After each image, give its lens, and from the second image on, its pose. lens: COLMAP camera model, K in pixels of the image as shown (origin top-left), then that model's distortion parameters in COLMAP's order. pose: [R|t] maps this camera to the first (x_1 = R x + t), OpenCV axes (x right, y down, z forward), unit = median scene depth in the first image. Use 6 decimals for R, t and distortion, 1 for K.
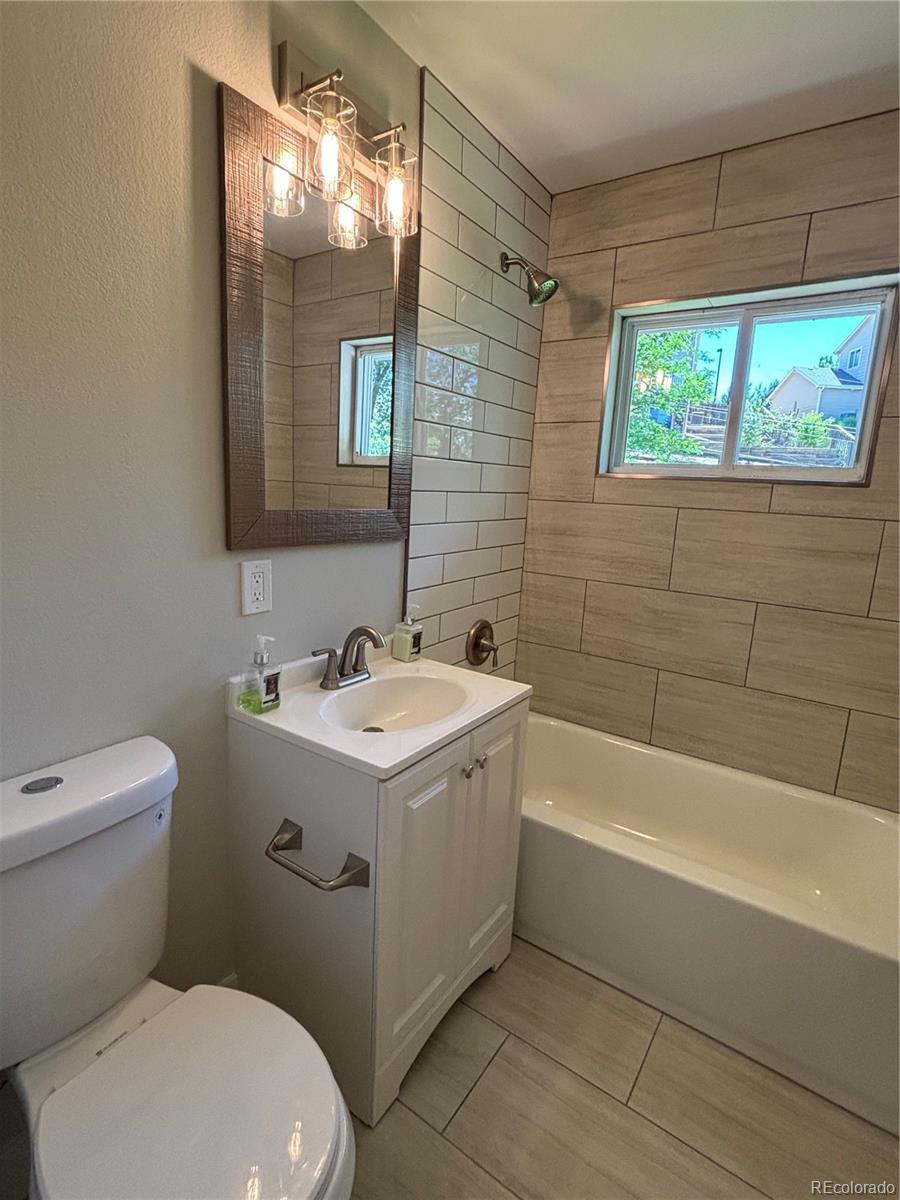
lens RADIAL K [[584.2, 0, 452.9], [0, 584.2, 599.7], [0, 0, 1]] dist [0.000291, -0.000354]
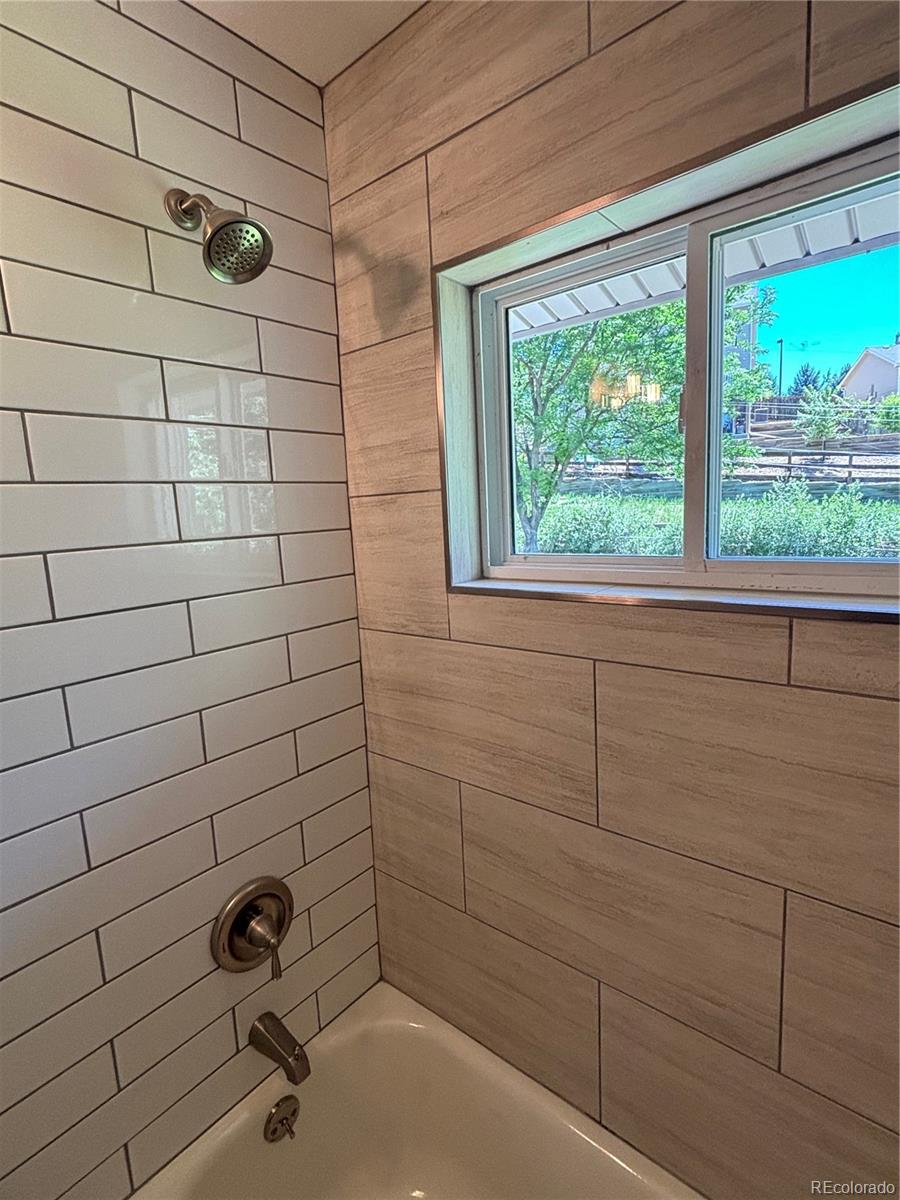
lens RADIAL K [[584.2, 0, 451.3], [0, 584.2, 599.2], [0, 0, 1]] dist [0.000291, -0.000354]
pose [[0.989615, -0.080497, -0.119088, 0.304459], [0.075083, 0.995959, -0.049277, -0.176178], [0.122574, 0.039824, 0.991660, 0.475715]]
